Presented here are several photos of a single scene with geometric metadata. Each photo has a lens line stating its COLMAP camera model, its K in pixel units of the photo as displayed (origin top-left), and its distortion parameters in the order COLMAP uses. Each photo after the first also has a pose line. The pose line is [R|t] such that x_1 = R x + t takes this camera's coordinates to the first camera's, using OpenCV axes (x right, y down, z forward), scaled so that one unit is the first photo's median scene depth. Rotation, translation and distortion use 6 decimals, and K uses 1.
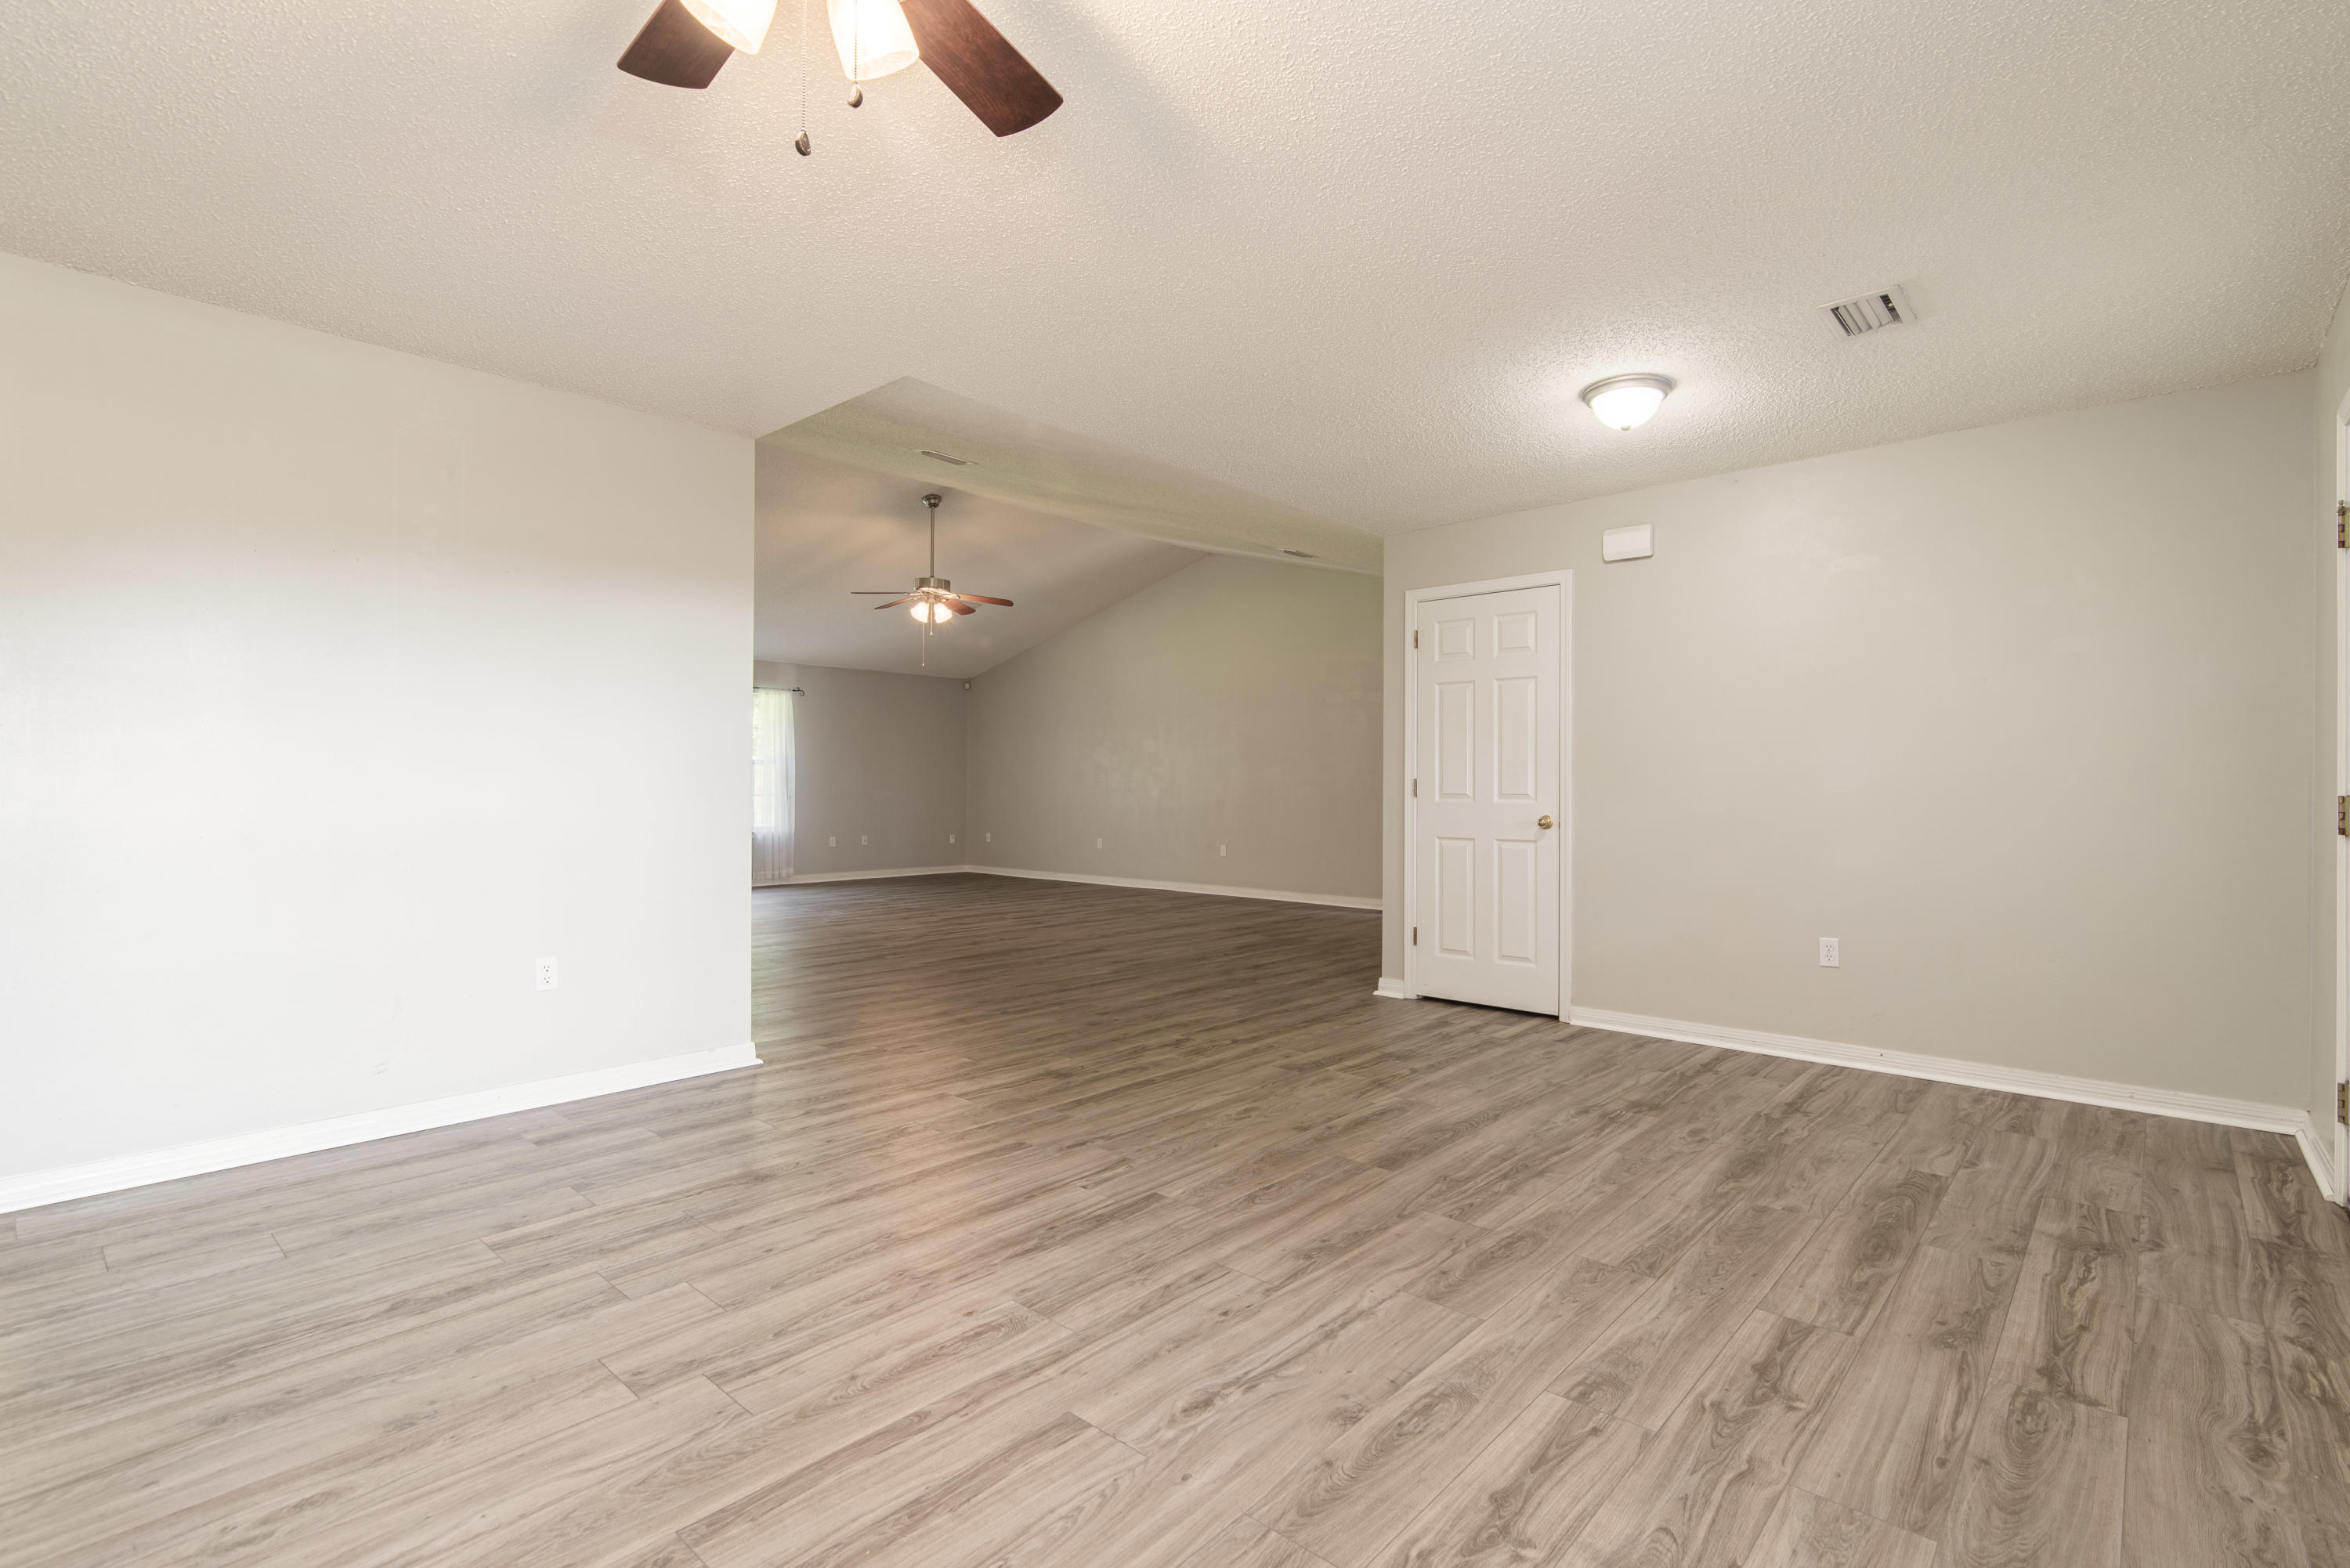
lens RADIAL K [[1079.8, 0, 1189.2], [0, 1079.8, 816.1], [0, 0, 1]] dist [-0.003441, 0.000166]
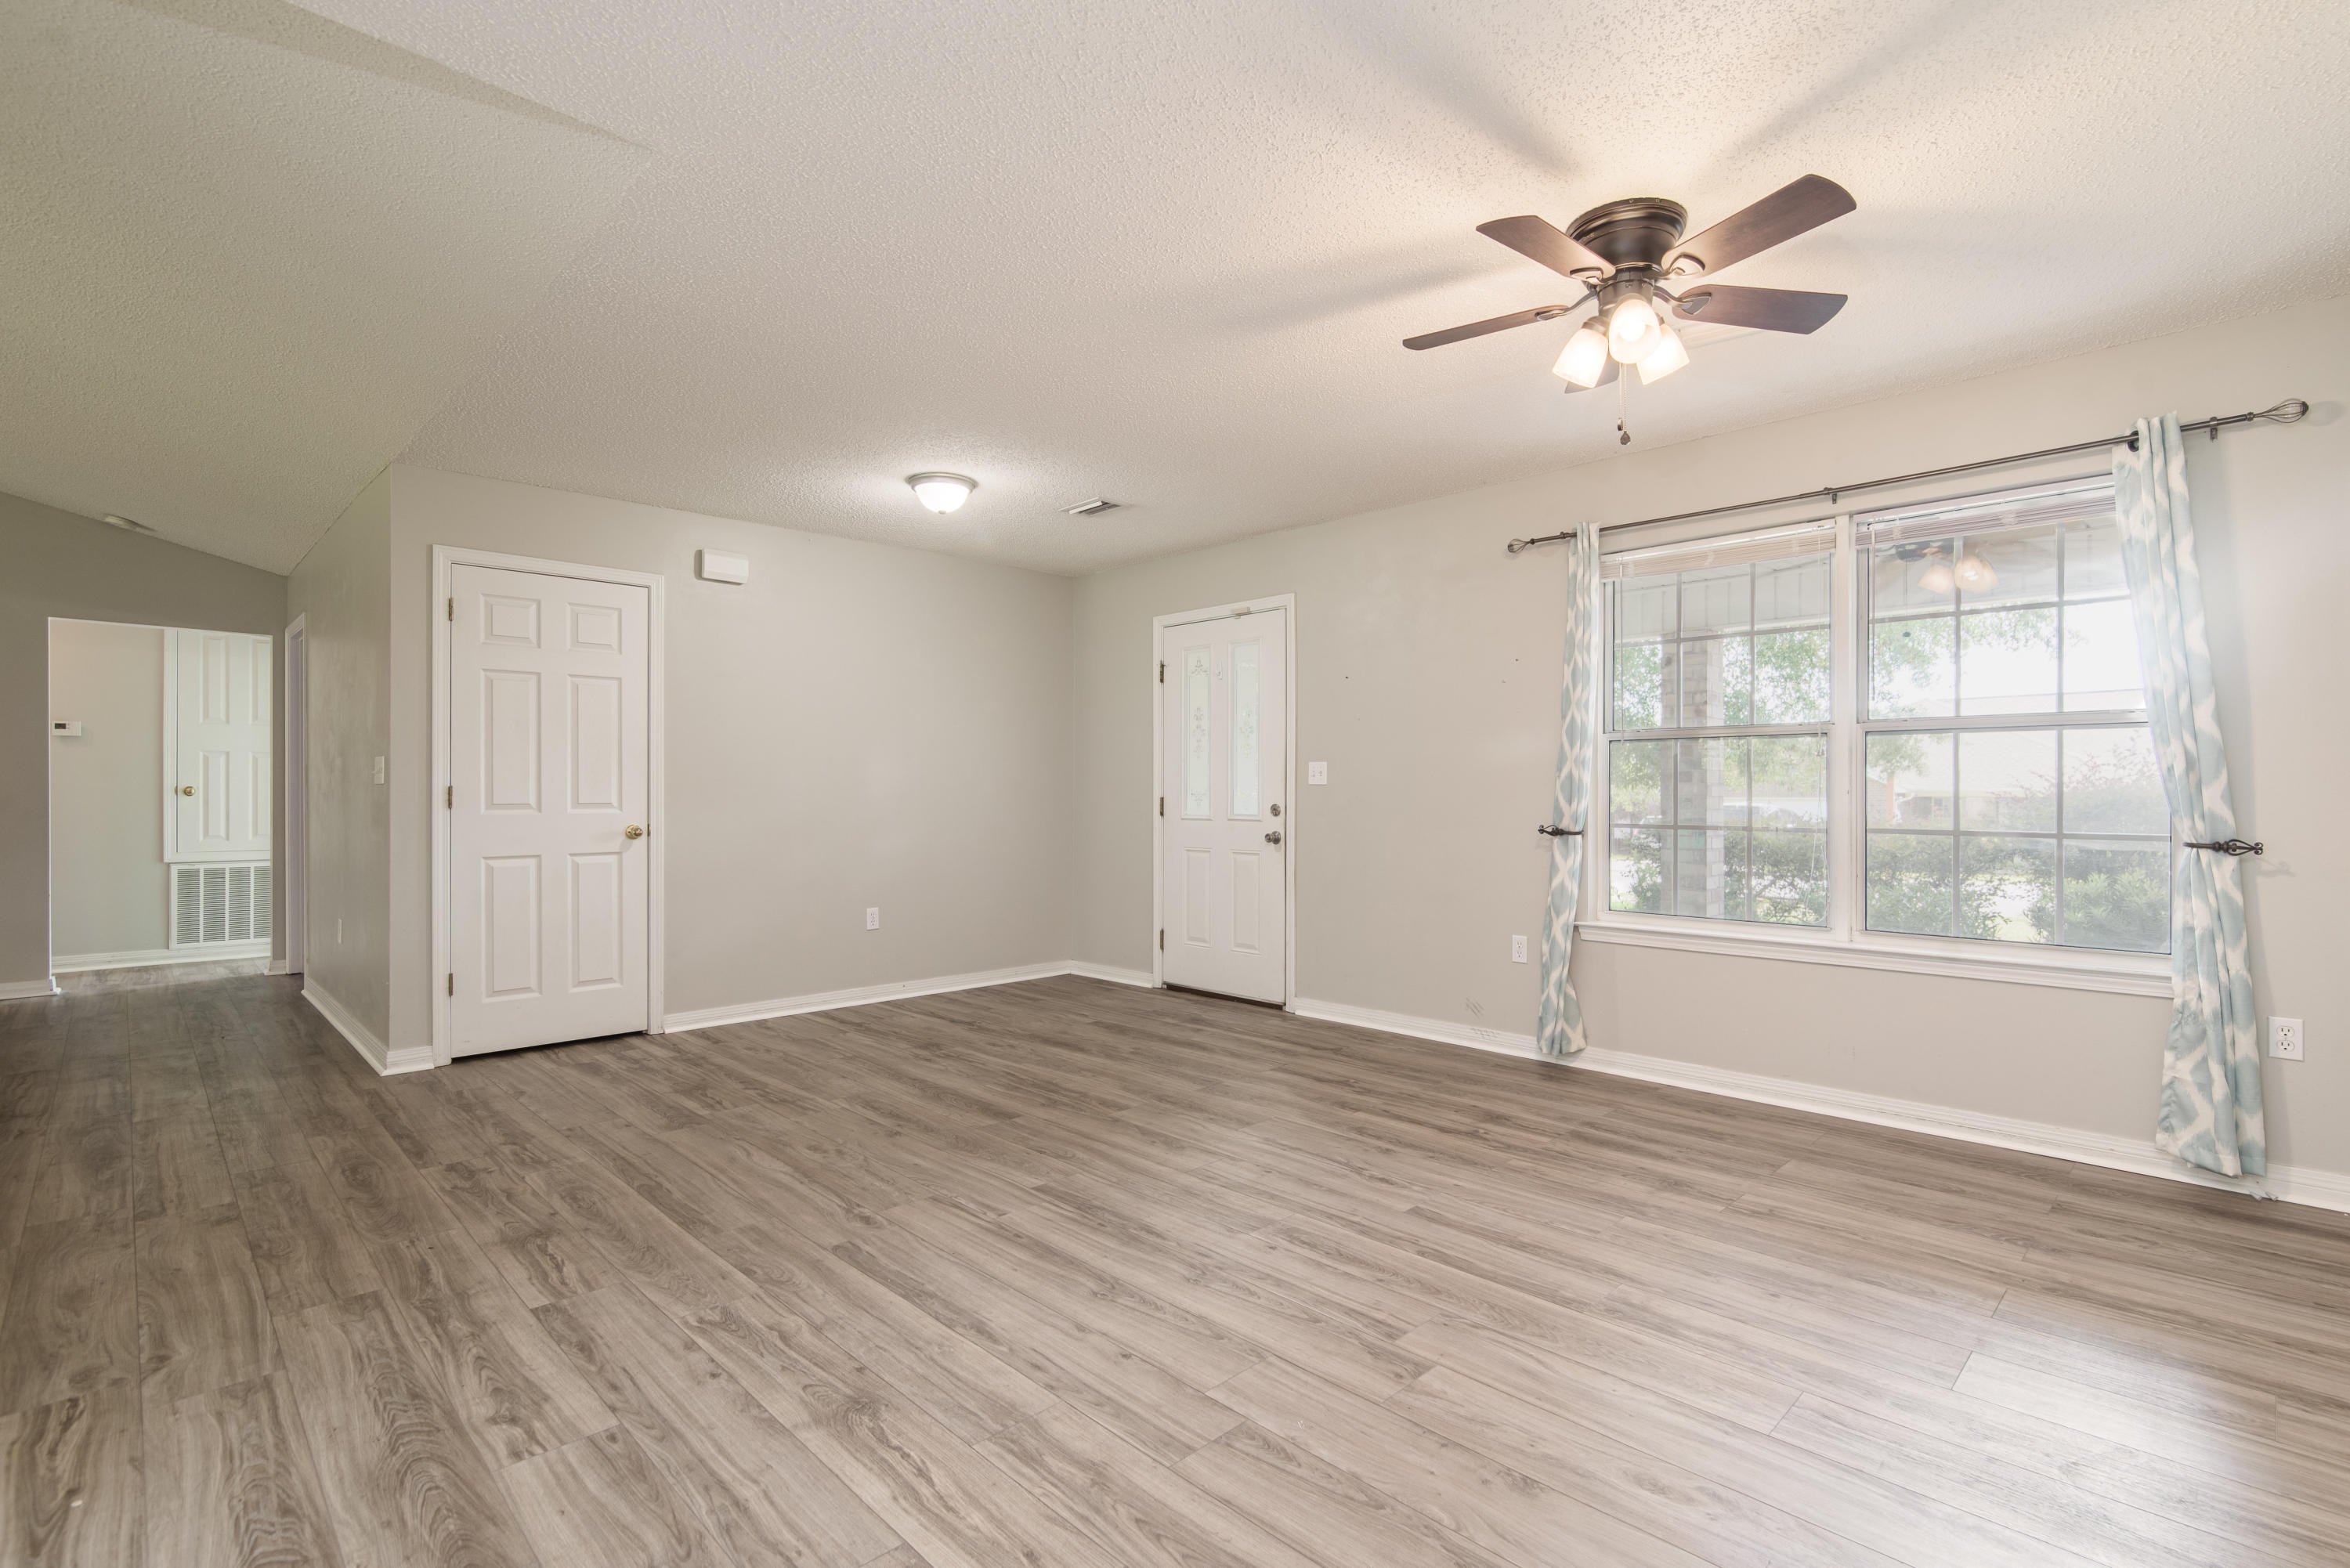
lens RADIAL K [[1079.8, 0, 1206.0], [0, 1079.8, 780.8], [0, 0, 1]] dist [-0.003441, 0.000166]
pose [[0.053115, 0.006976, 0.998564, -1.252059], [0.028715, 0.999551, -0.008510, -0.035621], [-0.998175, 0.029126, 0.052891, 0.899023]]
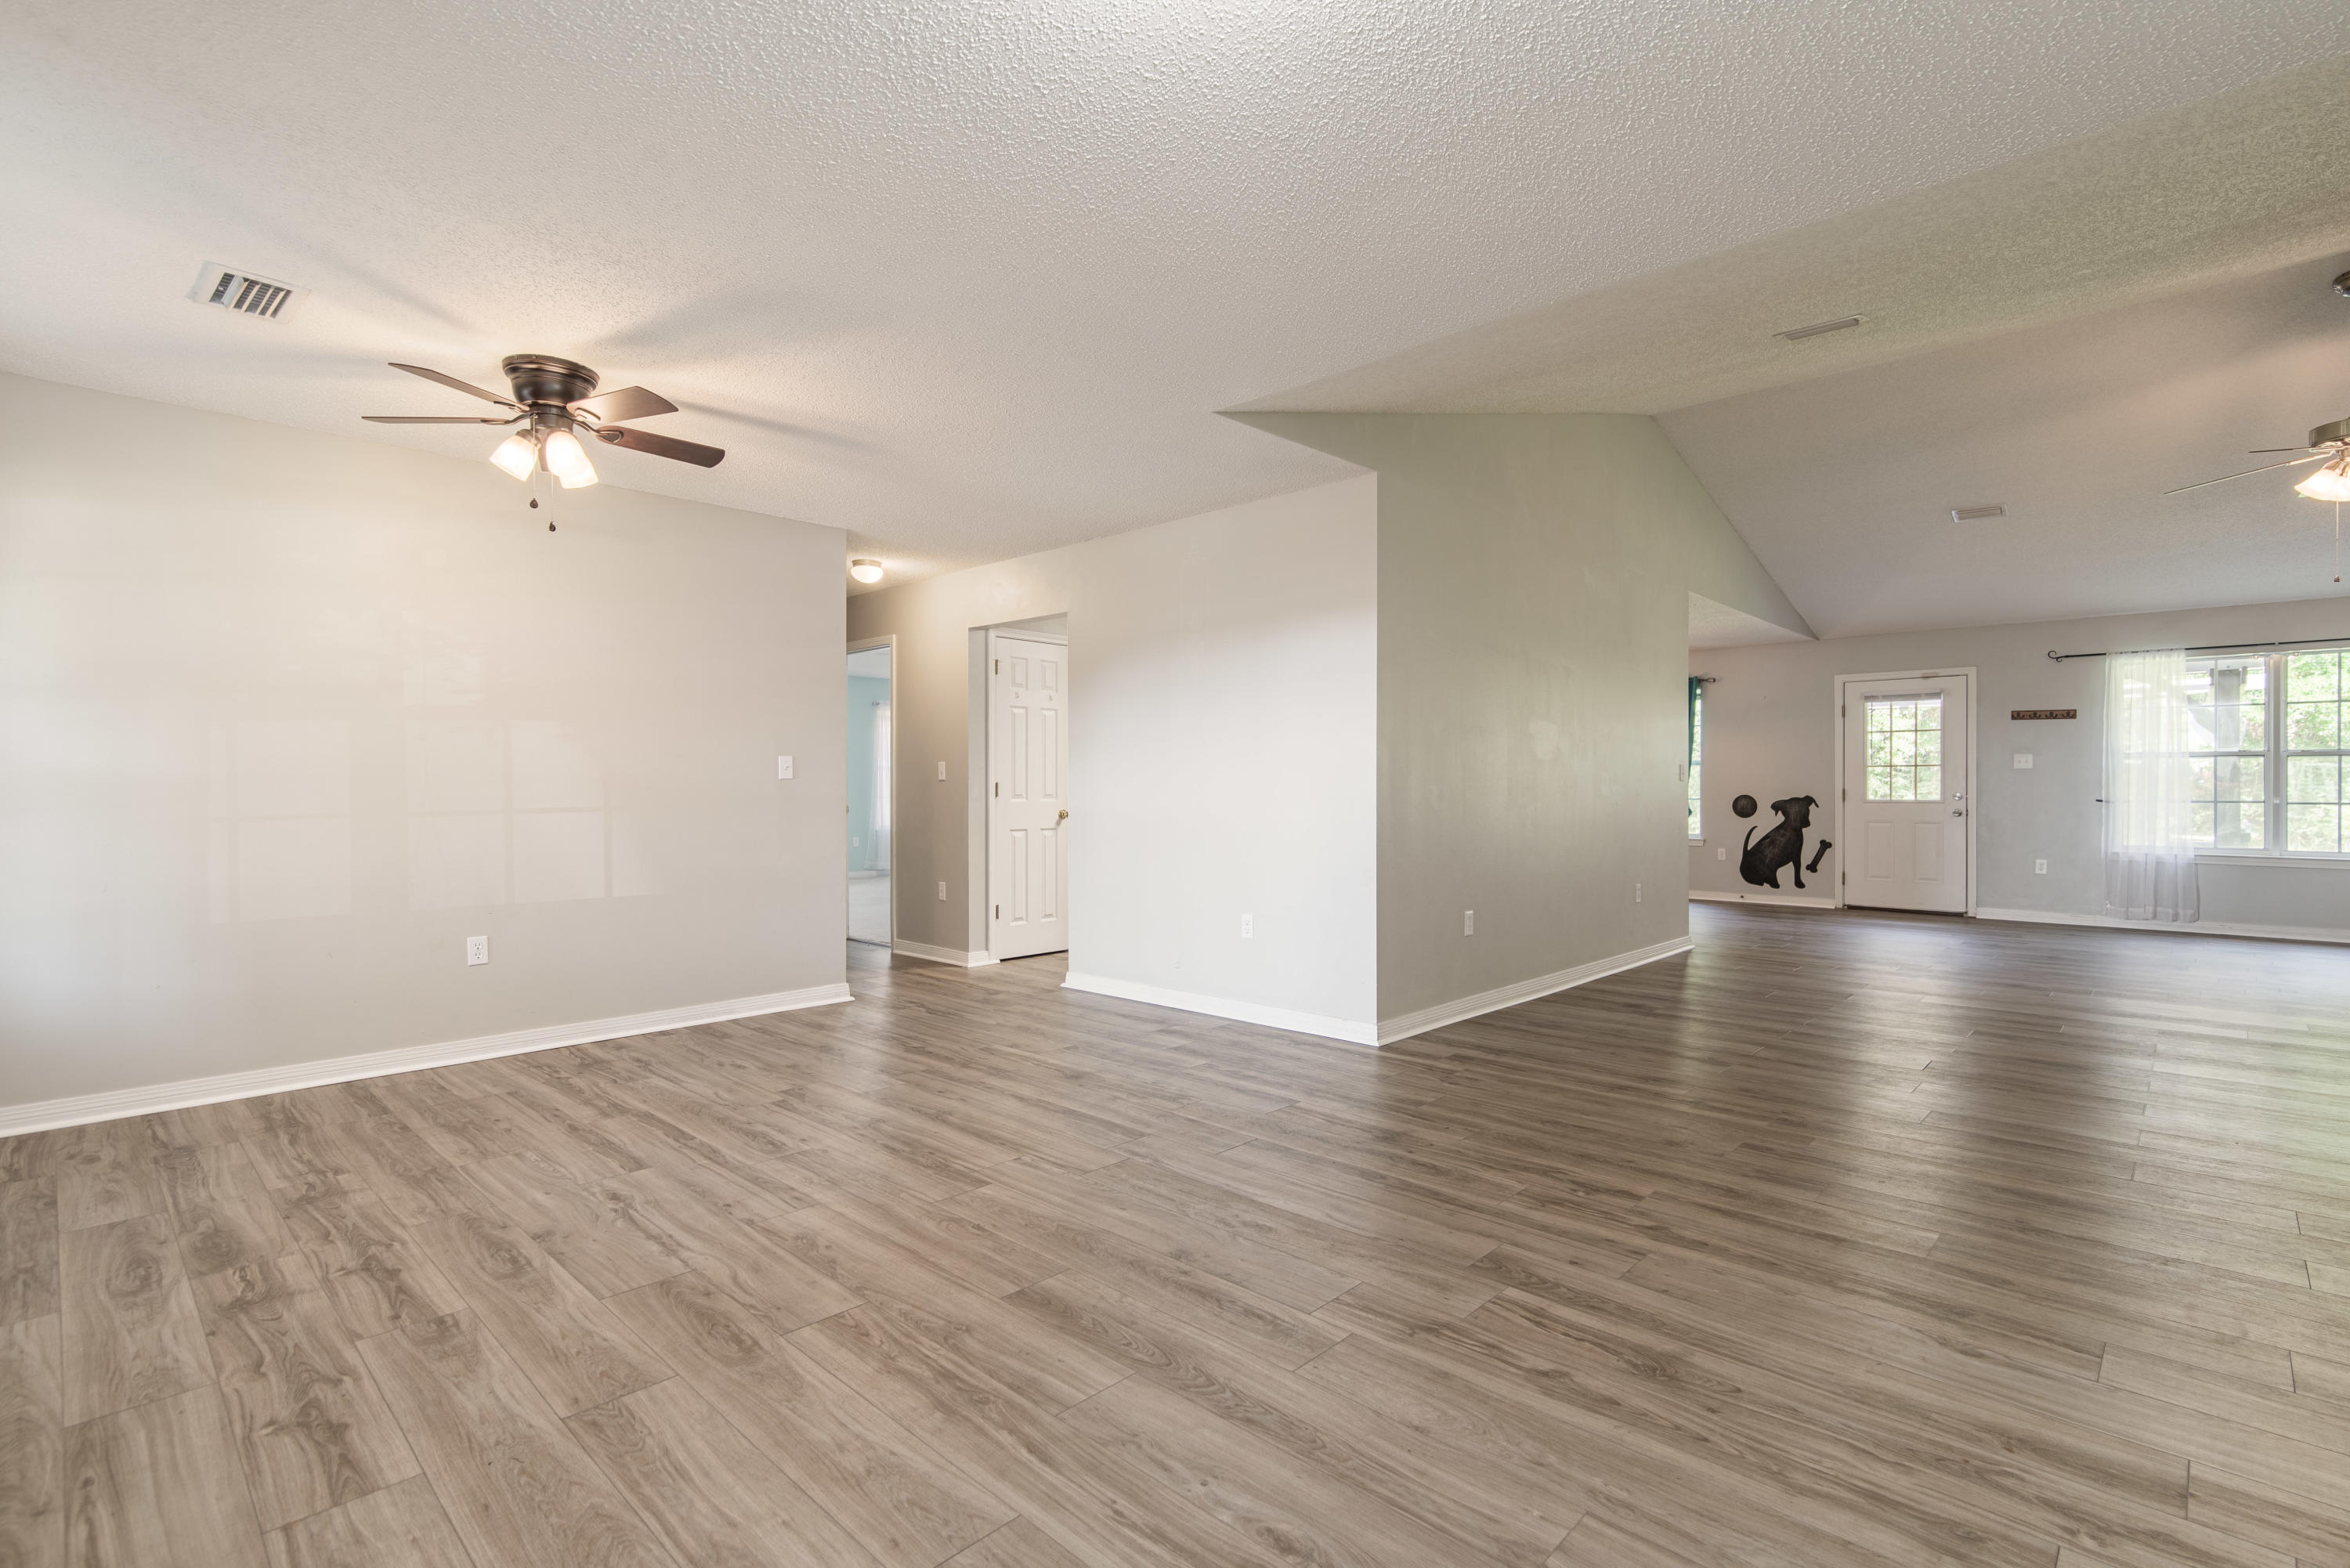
lens RADIAL K [[1079.8, 0, 1212.0], [0, 1079.8, 777.2], [0, 0, 1]] dist [-0.003441, 0.000166]
pose [[-0.015653, -0.014457, -0.999773, 1.182348], [-0.026508, 0.999550, -0.014039, -0.037614], [0.999526, 0.026282, -0.016029, 1.431399]]
